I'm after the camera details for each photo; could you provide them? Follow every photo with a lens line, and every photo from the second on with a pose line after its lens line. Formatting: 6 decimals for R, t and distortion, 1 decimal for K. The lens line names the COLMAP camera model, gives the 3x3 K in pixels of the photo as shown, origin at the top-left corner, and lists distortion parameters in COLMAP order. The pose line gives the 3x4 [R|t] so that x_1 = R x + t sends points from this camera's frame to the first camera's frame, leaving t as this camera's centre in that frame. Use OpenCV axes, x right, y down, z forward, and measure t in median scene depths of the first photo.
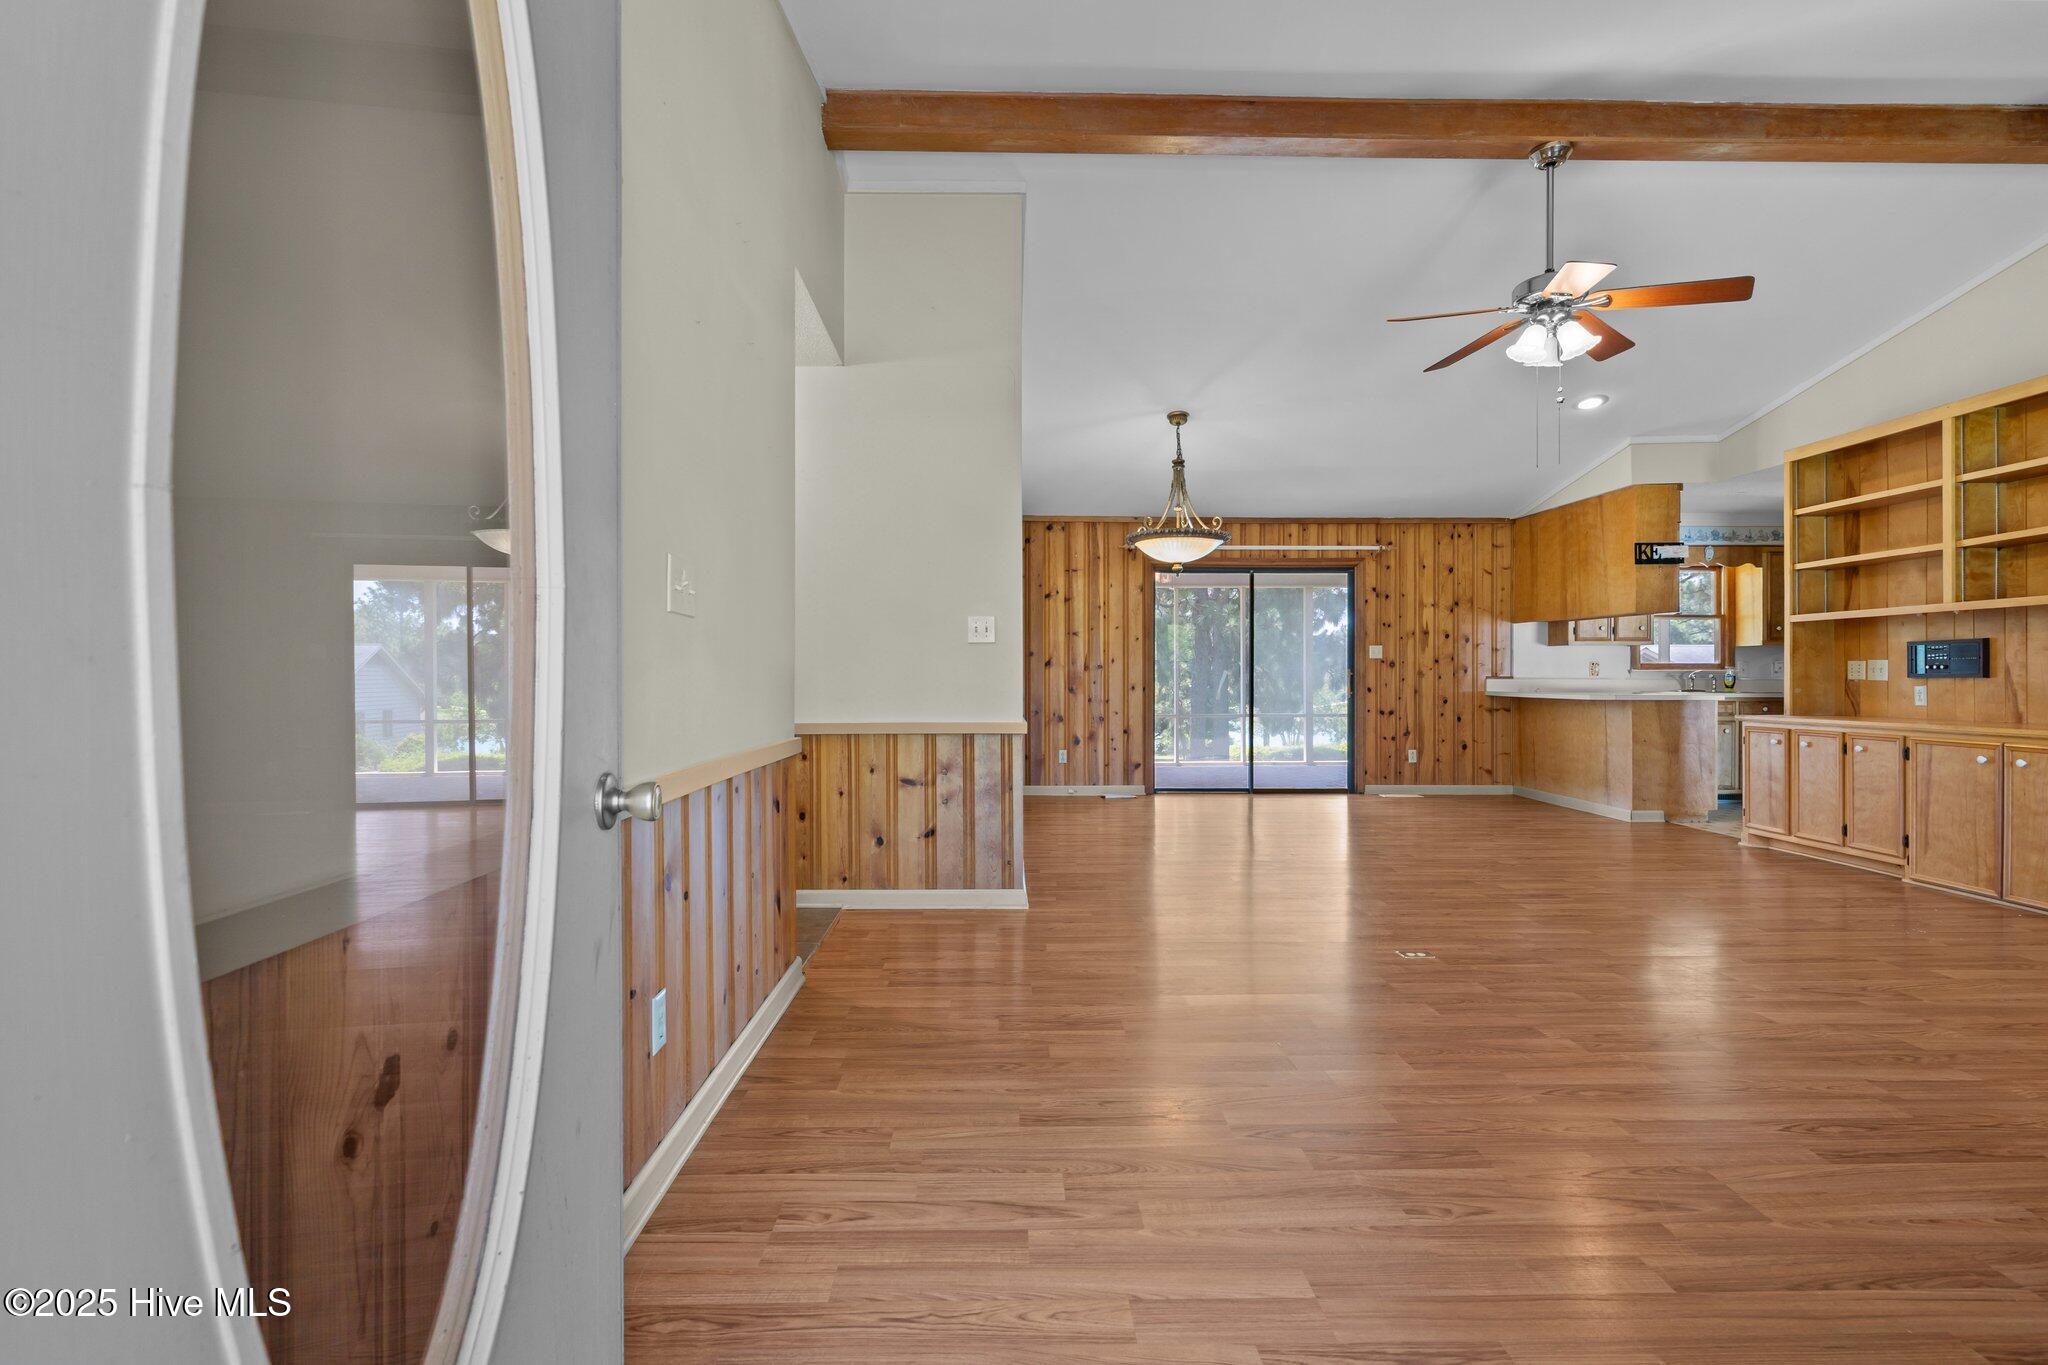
lens RADIAL K [[933.5, 0, 1016.0], [0, 933.5, 674.8], [0, 0, 1]] dist [-0.004683, 0.002266]
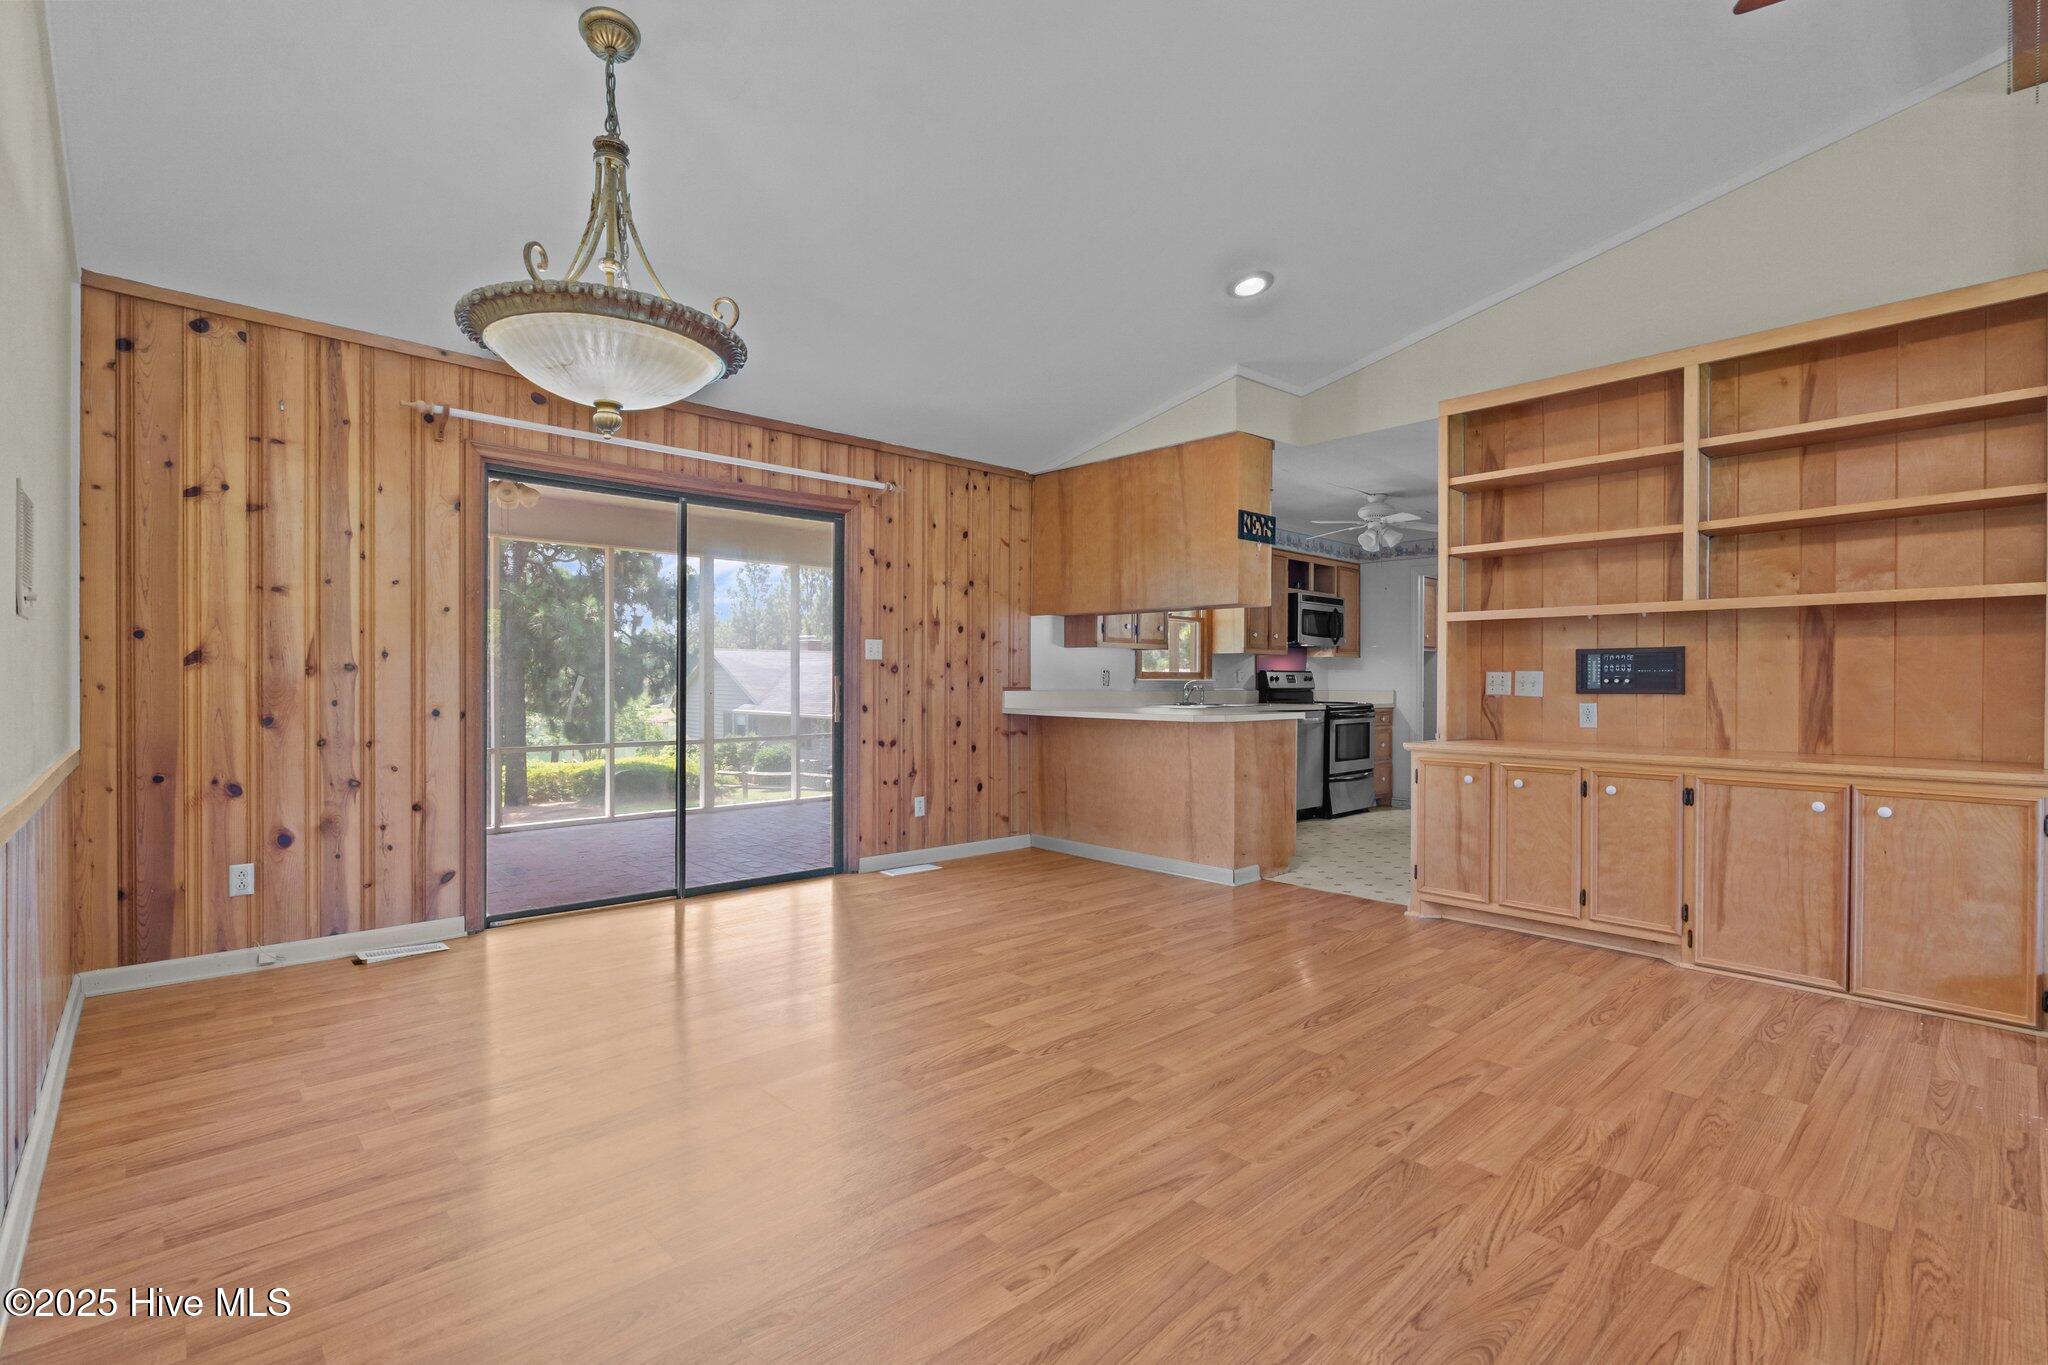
lens RADIAL K [[933.5, 0, 1017.9], [0, 933.5, 687.7], [0, 0, 1]] dist [-0.004683, 0.002266]
pose [[0.743441, -0.001453, 0.668800, 0.029706], [-0.004966, 0.999958, 0.007693, -0.003811], [-0.668783, -0.009041, 0.743403, 0.460226]]
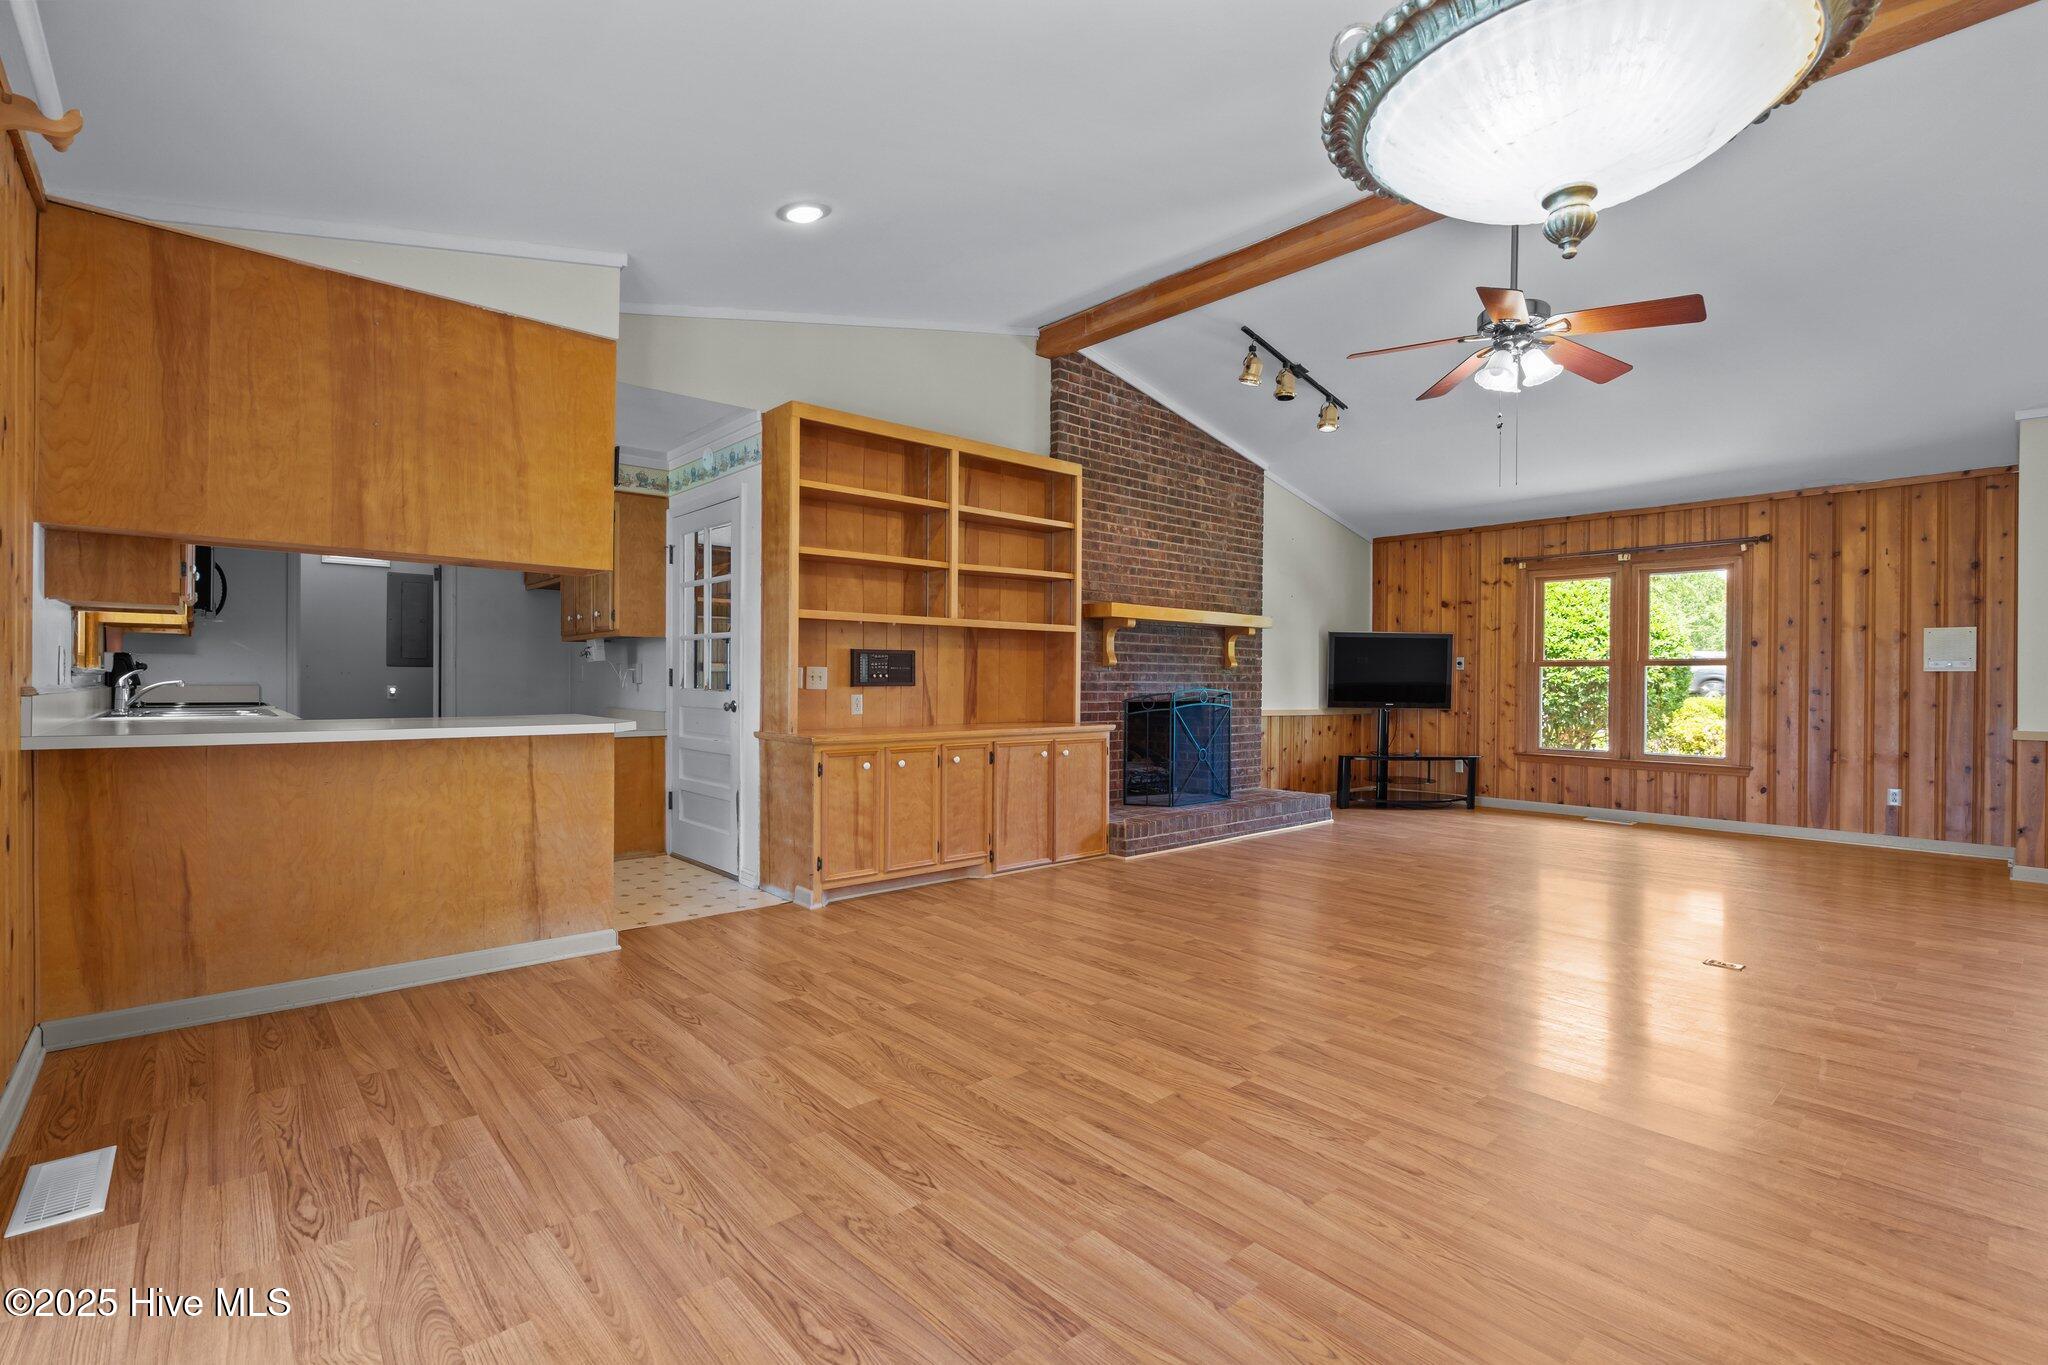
lens RADIAL K [[933.5, 0, 1017.2], [0, 933.5, 680.0], [0, 0, 1]] dist [-0.004683, 0.002266]
pose [[-0.657092, -0.006081, 0.753786, 0.070496], [-0.008576, 0.999963, 0.000591, -0.003667], [-0.753761, -0.006076, -0.657120, 0.966388]]
